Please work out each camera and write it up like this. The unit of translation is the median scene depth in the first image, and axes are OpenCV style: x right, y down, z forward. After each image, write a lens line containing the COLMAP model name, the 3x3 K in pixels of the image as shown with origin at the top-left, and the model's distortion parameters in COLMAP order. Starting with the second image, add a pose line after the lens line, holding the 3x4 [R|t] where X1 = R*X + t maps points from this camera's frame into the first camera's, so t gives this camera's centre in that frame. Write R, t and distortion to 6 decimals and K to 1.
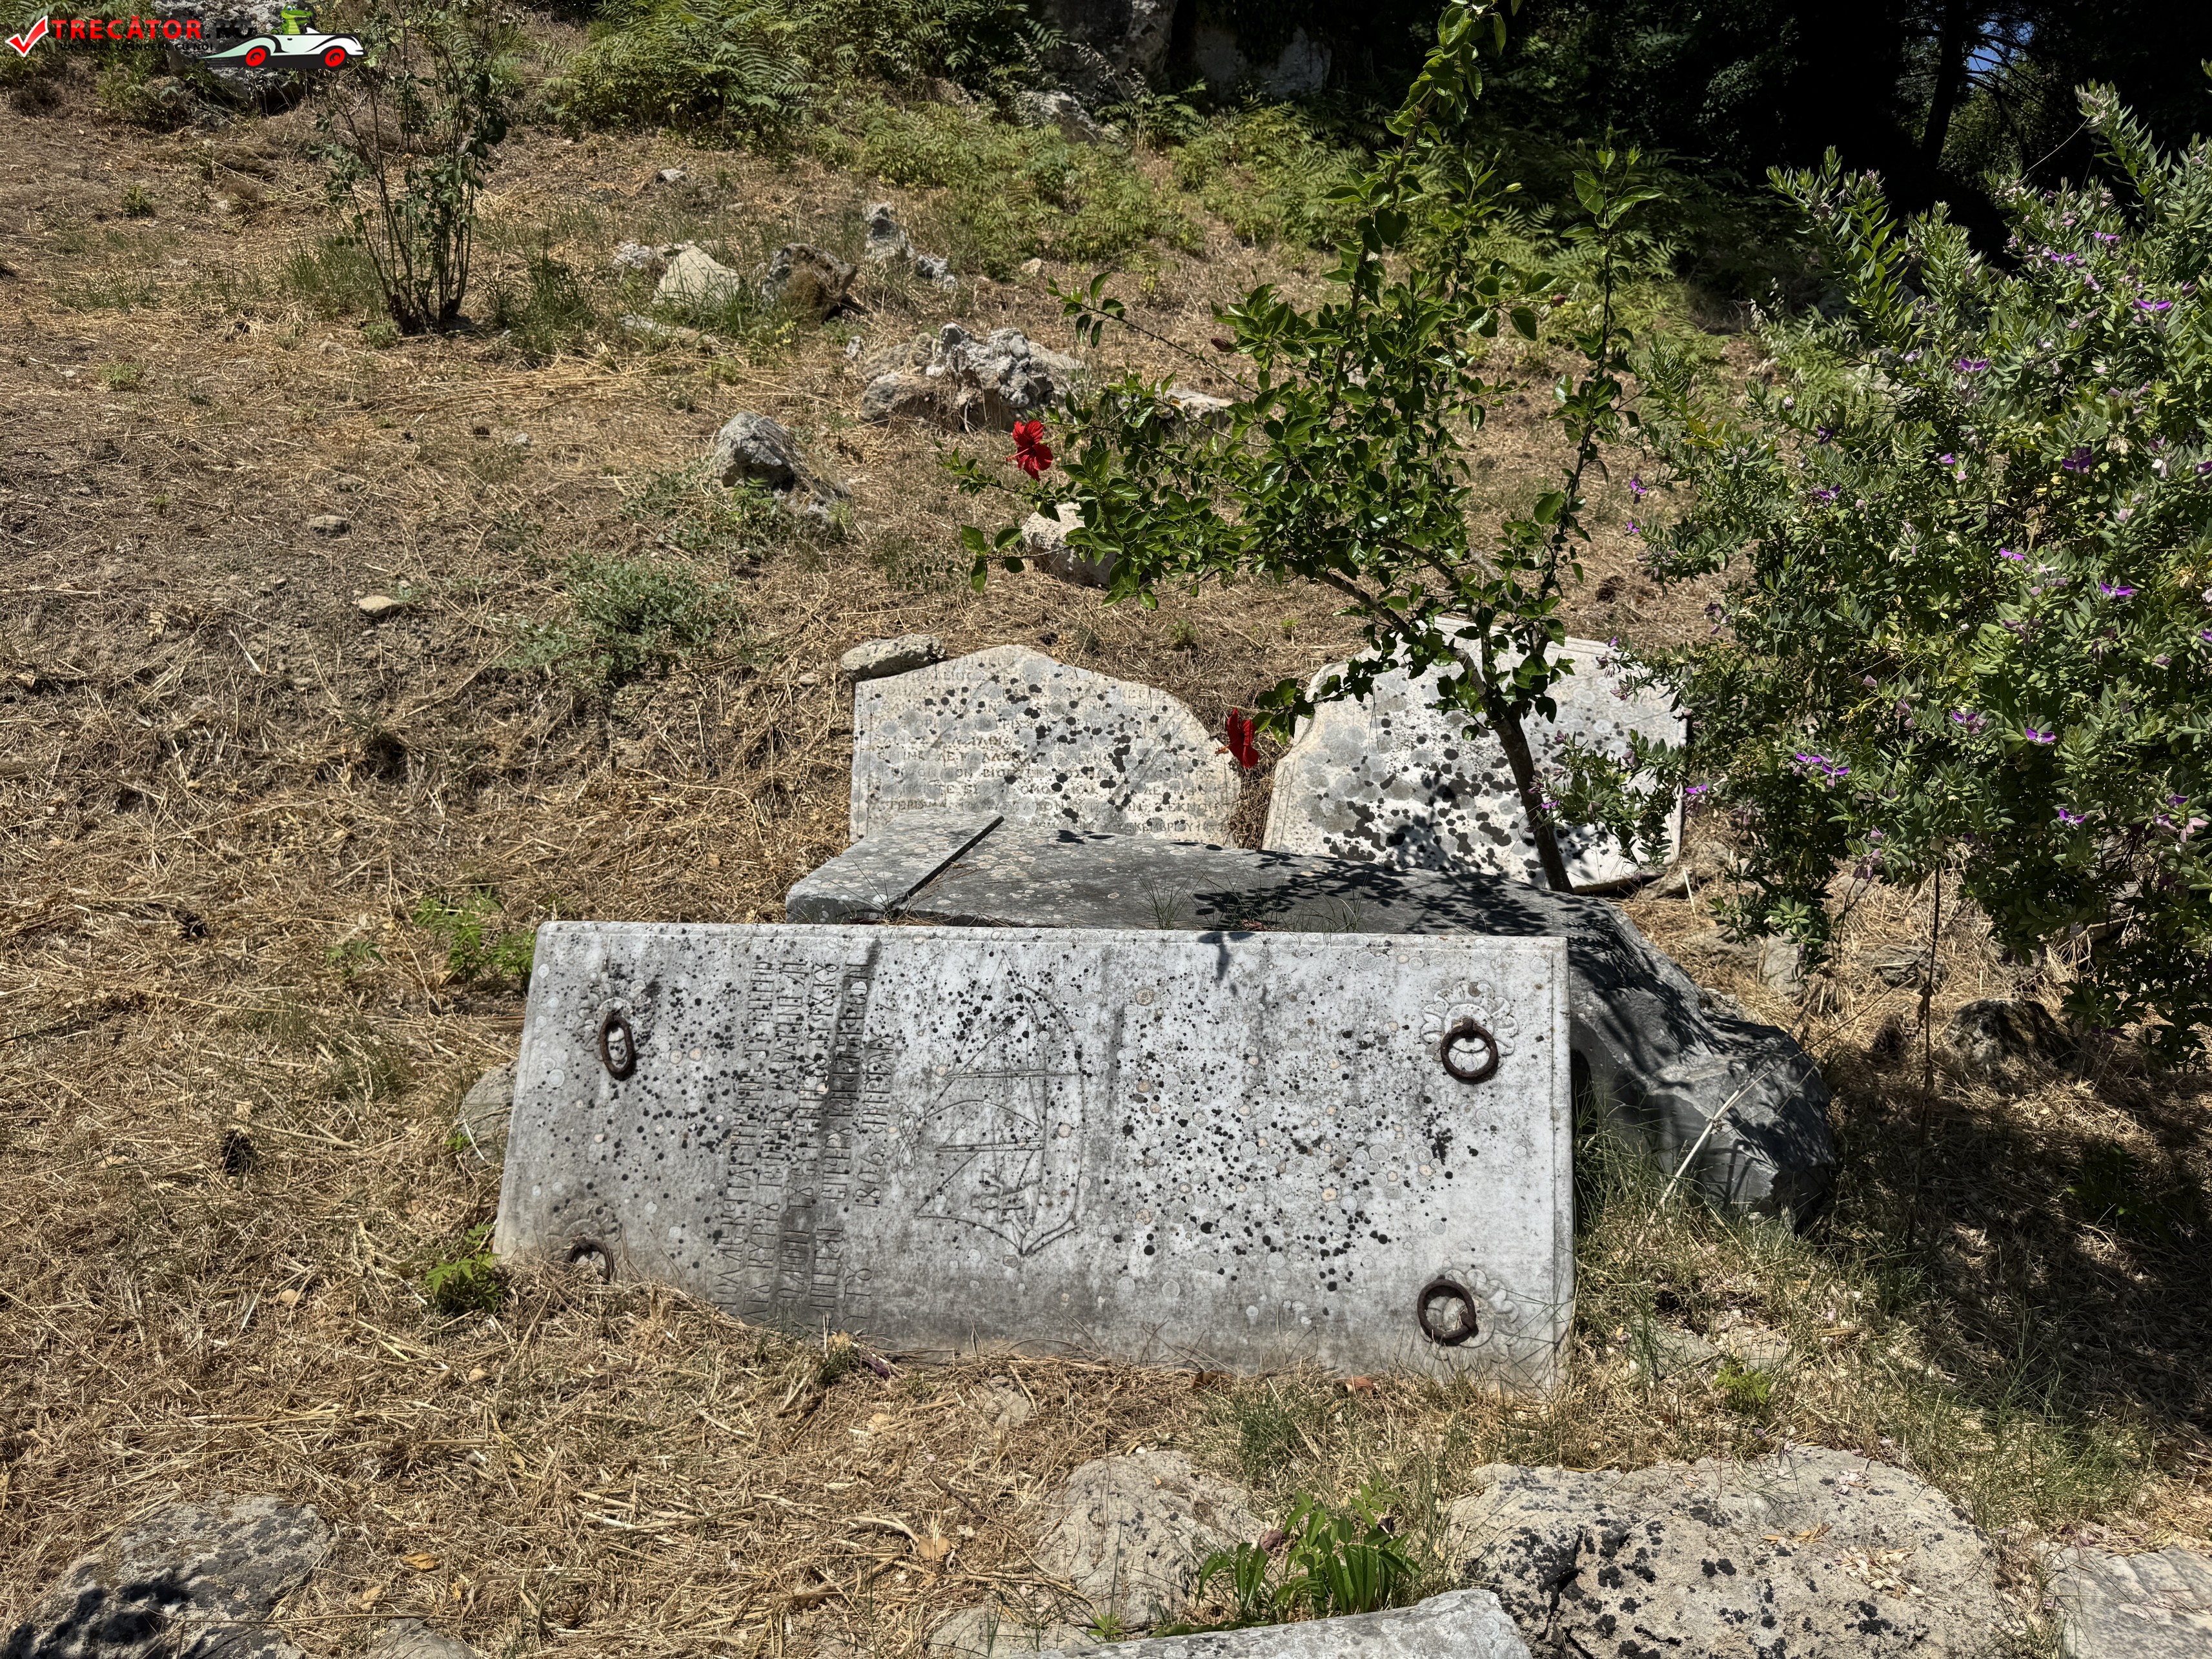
lens RADIAL K [[1536.1, 0, 1123.5], [0, 1536.1, 825.7], [0, 0, 1]] dist [0.164788, -0.229435]
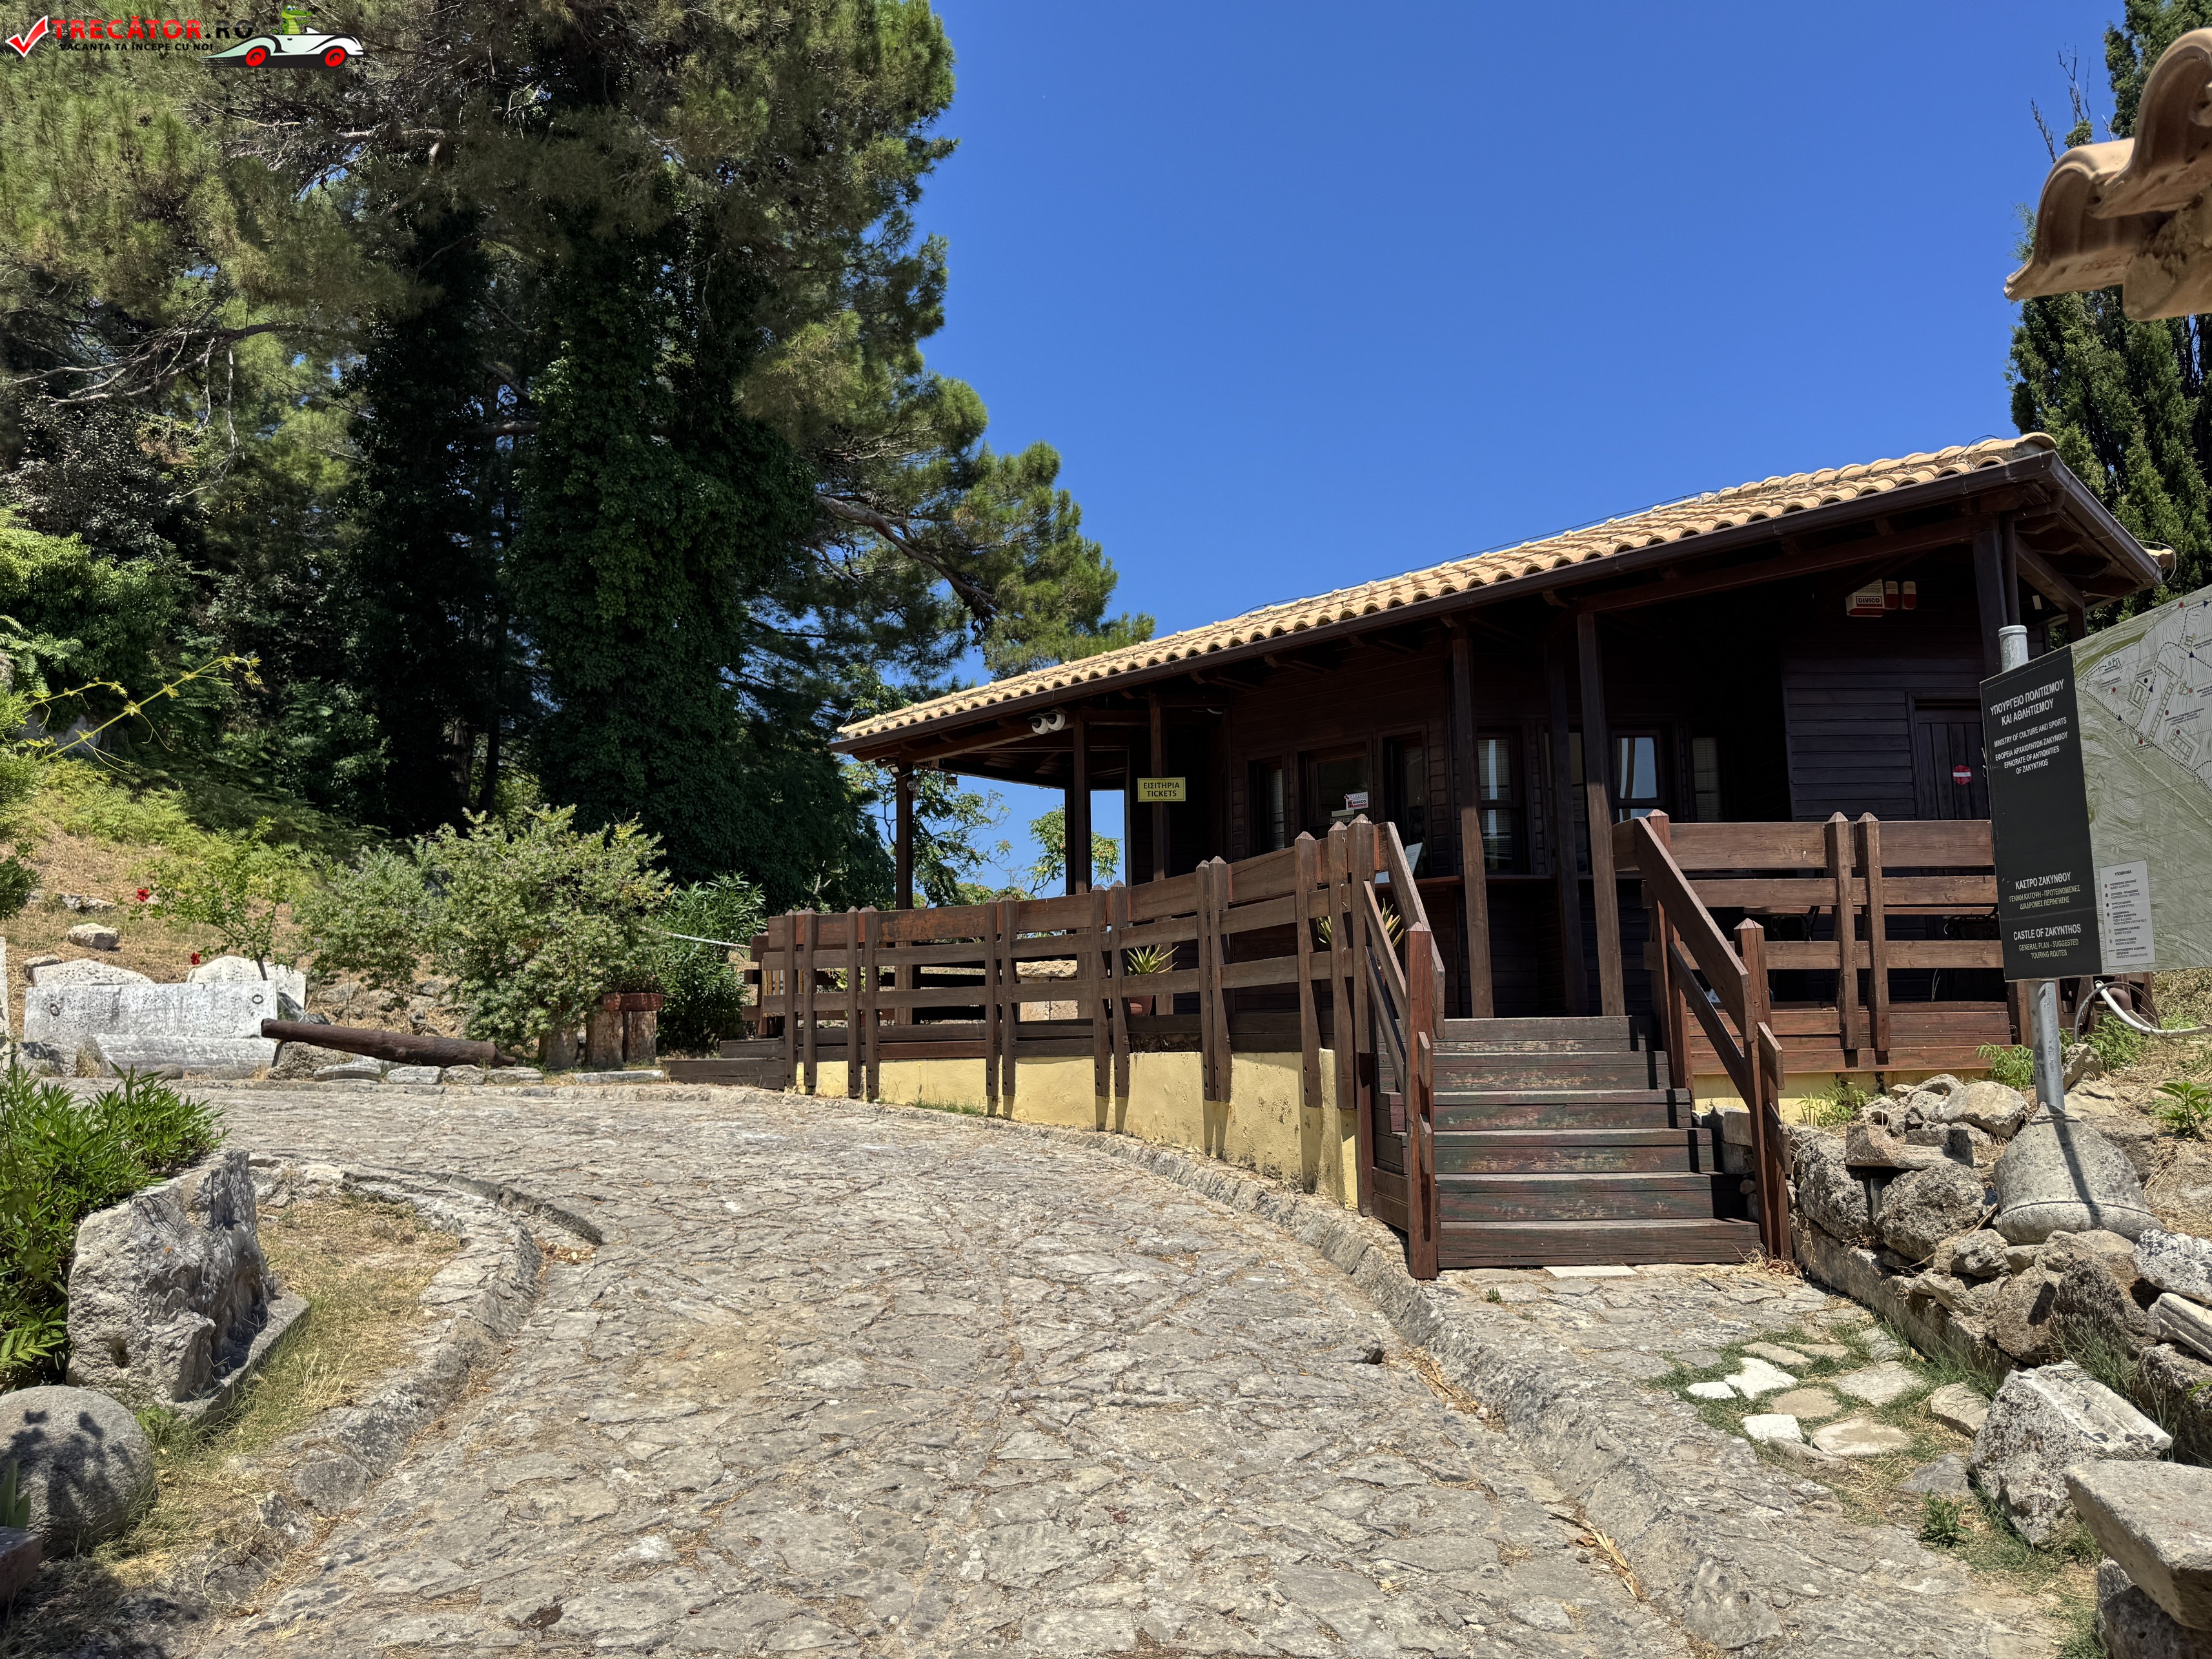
lens RADIAL K [[1536.1, 0, 1123.5], [0, 1536.1, 825.7], [0, 0, 1]] dist [0.164788, -0.229435]
pose [[0.708766, 0.086632, 0.700104, -0.878053], [0.170879, 0.941792, -0.289532, 0.953924], [-0.684435, 0.324843, 0.652707, -2.755244]]
